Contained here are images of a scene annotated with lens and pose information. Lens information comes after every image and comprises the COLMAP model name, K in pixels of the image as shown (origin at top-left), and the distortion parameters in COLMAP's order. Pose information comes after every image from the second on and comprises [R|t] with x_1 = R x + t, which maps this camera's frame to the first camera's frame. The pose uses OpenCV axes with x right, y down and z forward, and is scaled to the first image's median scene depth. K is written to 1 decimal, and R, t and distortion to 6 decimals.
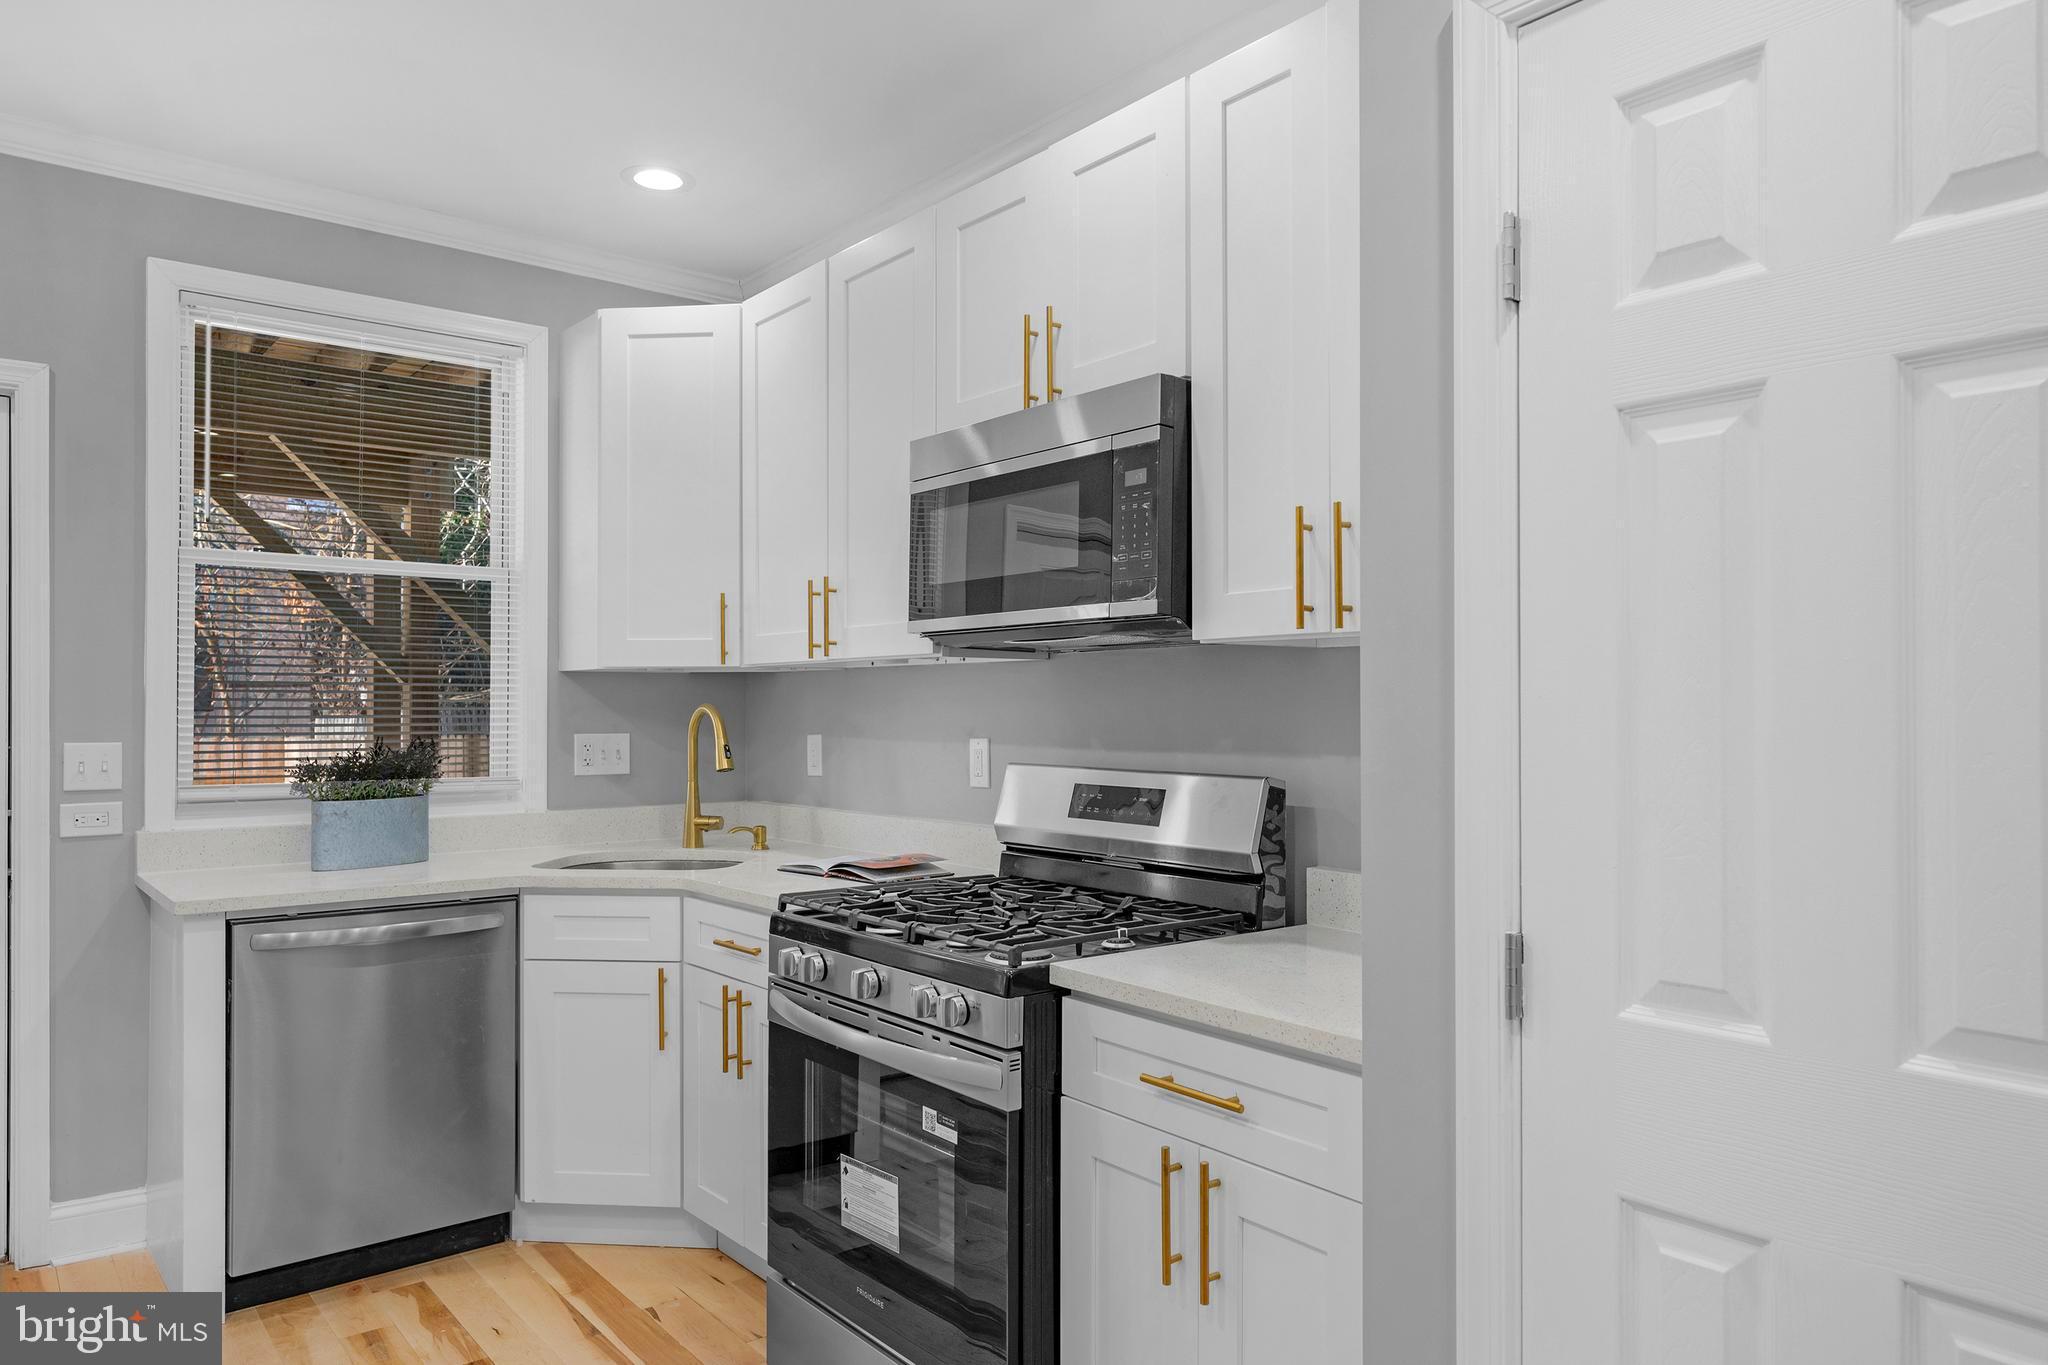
lens RADIAL K [[1366.9, 0, 1048.3], [0, 1366.9, 692.4], [0, 0, 1]] dist [0.002965, -0.004337]
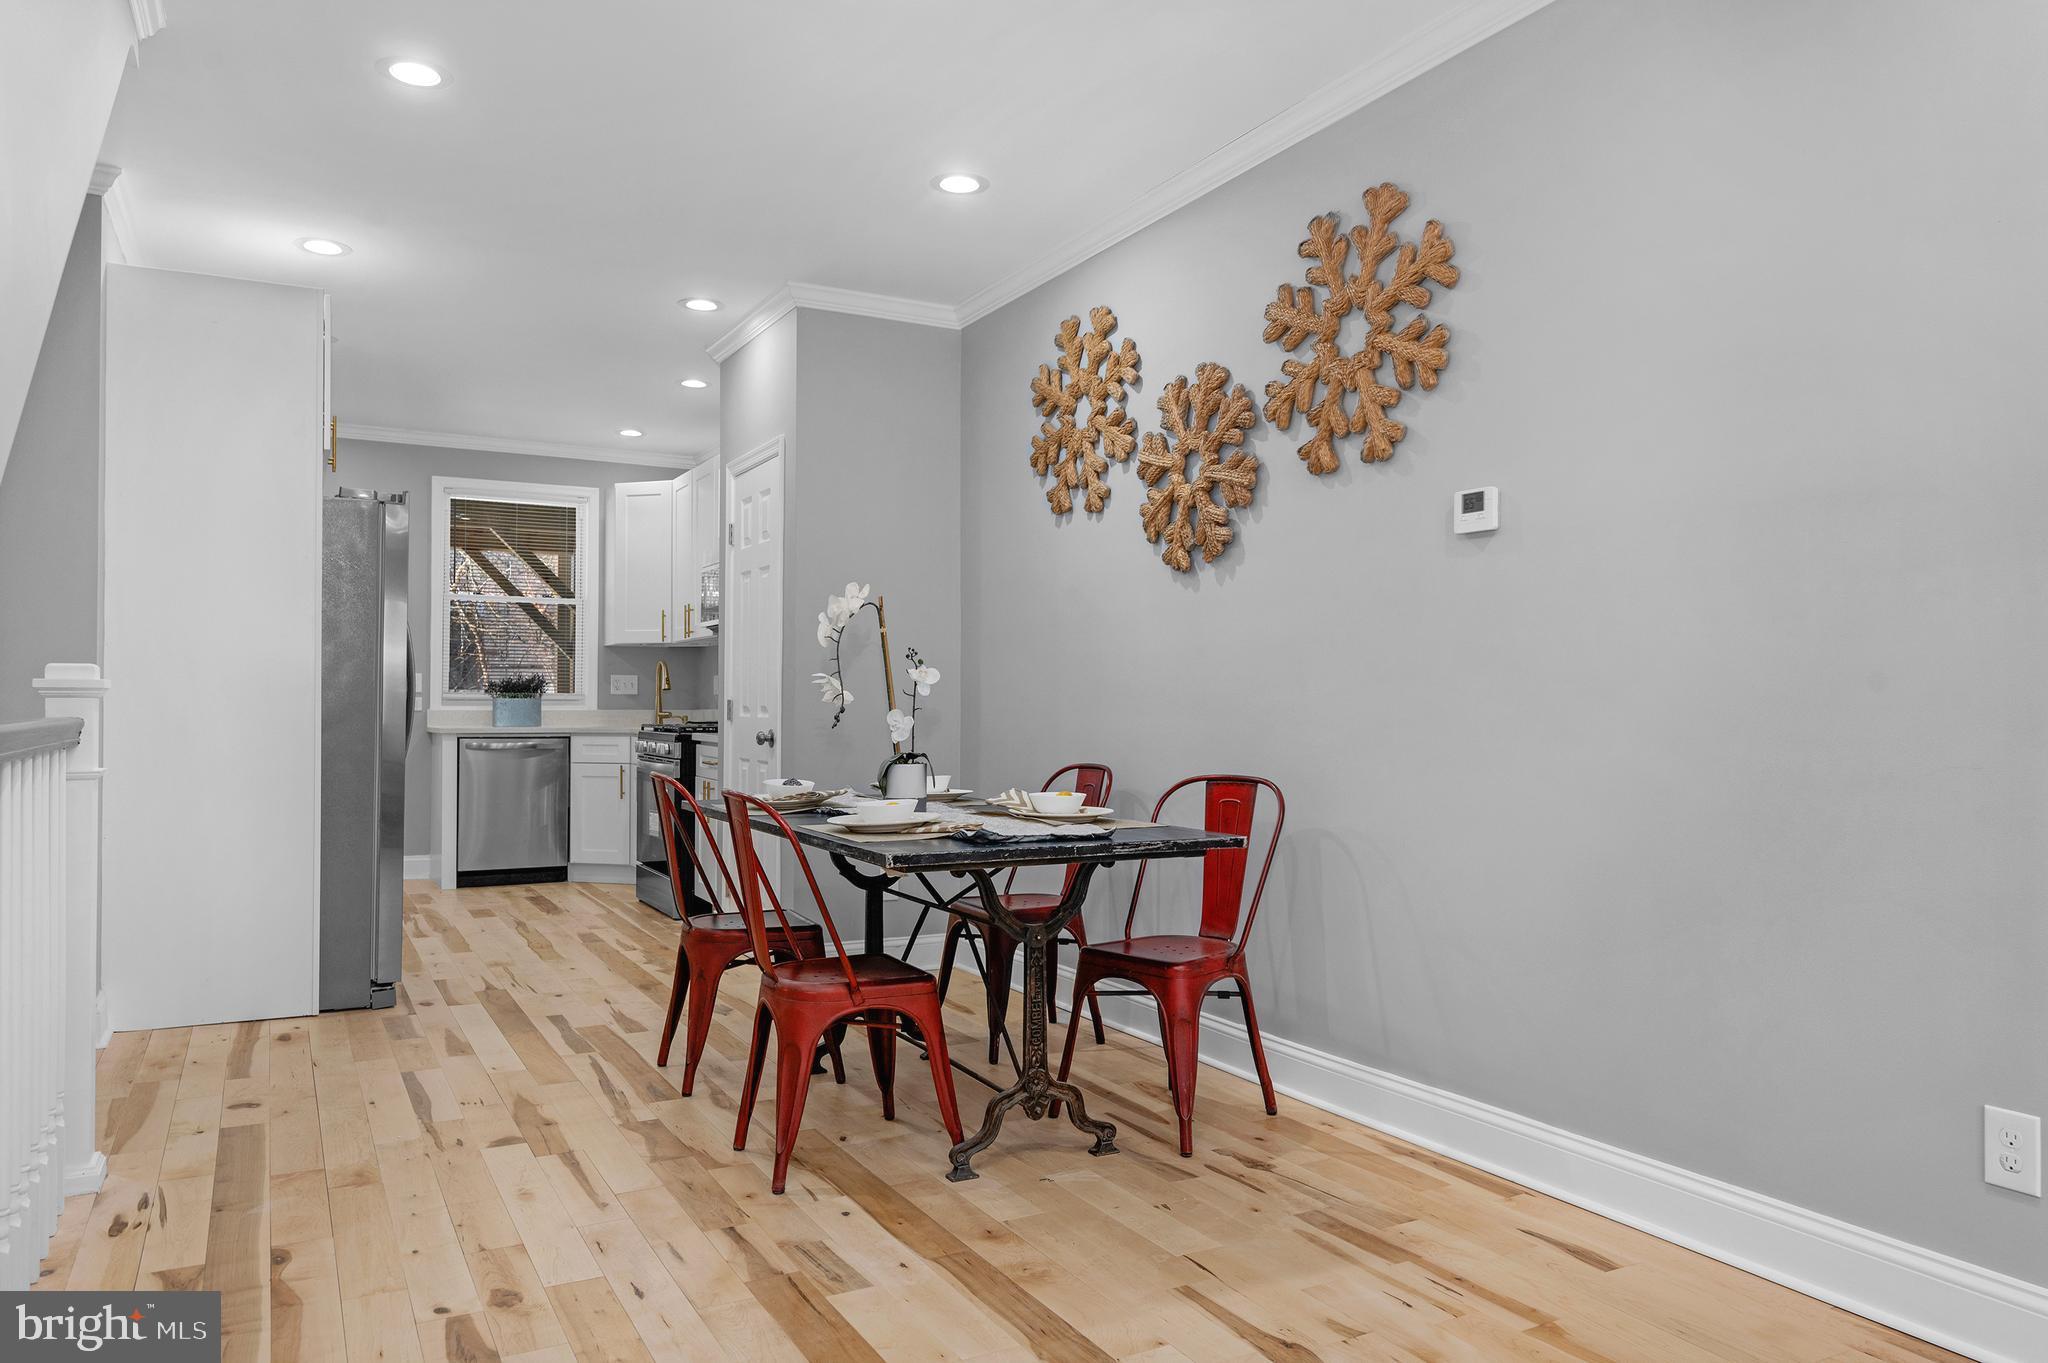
lens RADIAL K [[1386.2, 0, 1012.0], [0, 1386.2, 681.9], [0, 0, 1]] dist [0.000268, 0.005969]
pose [[0.981327, 0.000227, -0.192346, 0.892870], [-0.000971, 0.999992, -0.003773, 0.063045], [0.192344, 0.003890, 0.981320, -1.317161]]
